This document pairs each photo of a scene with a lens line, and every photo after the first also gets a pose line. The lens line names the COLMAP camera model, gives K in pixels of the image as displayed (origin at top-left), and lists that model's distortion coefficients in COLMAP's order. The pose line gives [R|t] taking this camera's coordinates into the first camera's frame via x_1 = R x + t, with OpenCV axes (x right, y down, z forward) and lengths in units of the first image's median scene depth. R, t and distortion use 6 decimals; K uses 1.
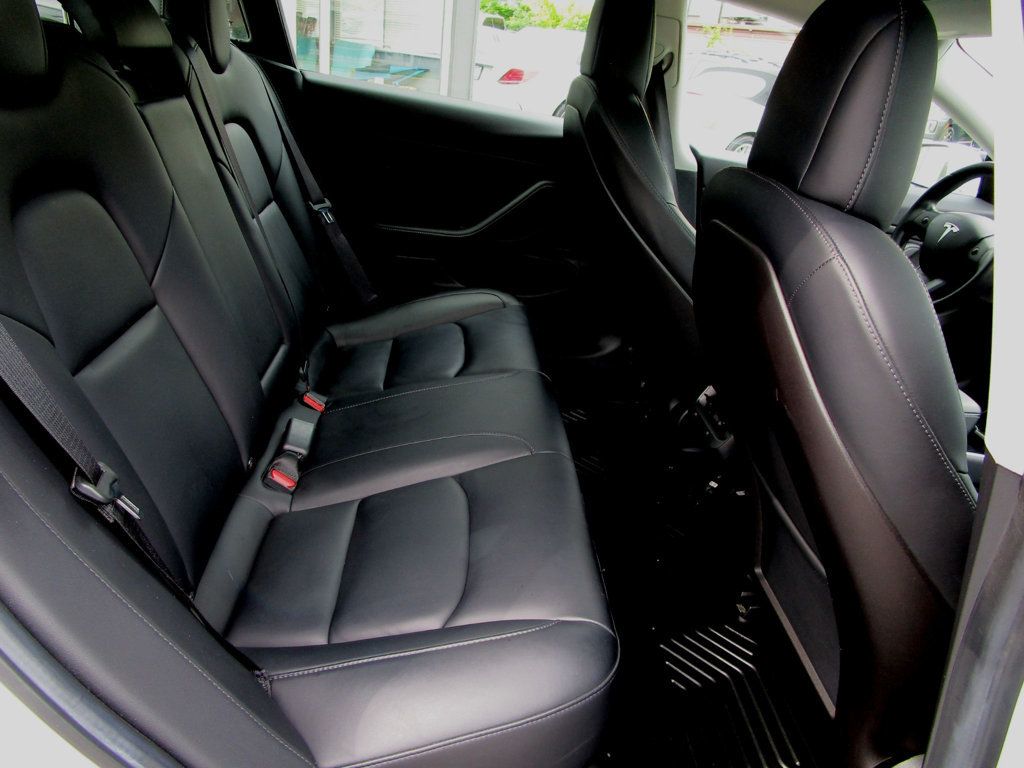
lens RADIAL K [[735.2, 0, 516.3], [0, 735.2, 386.0], [0, 0, 1]] dist [-0.045073, 0.023920]
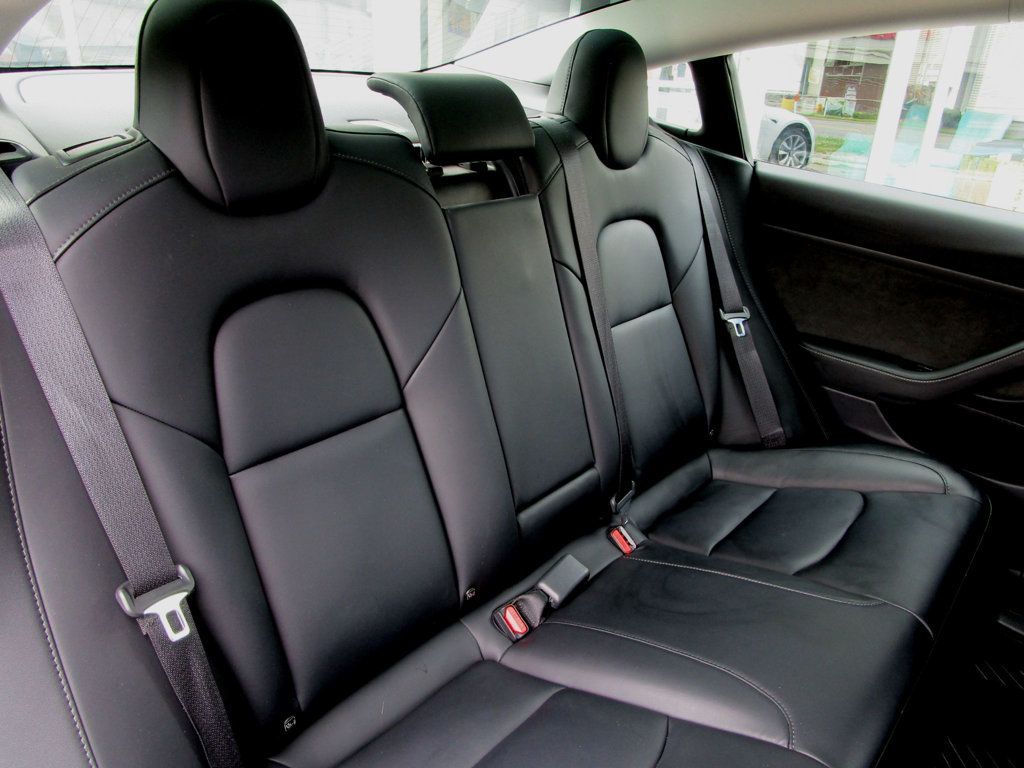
lens RADIAL K [[735.2, 0, 507.9], [0, 735.2, 378.7], [0, 0, 1]] dist [-0.045073, 0.023920]
pose [[0.694064, 0.207757, -0.689284, 0.159629], [-0.272791, 0.961952, 0.015259, -0.117375], [0.666228, 0.177440, 0.724331, 0.214862]]
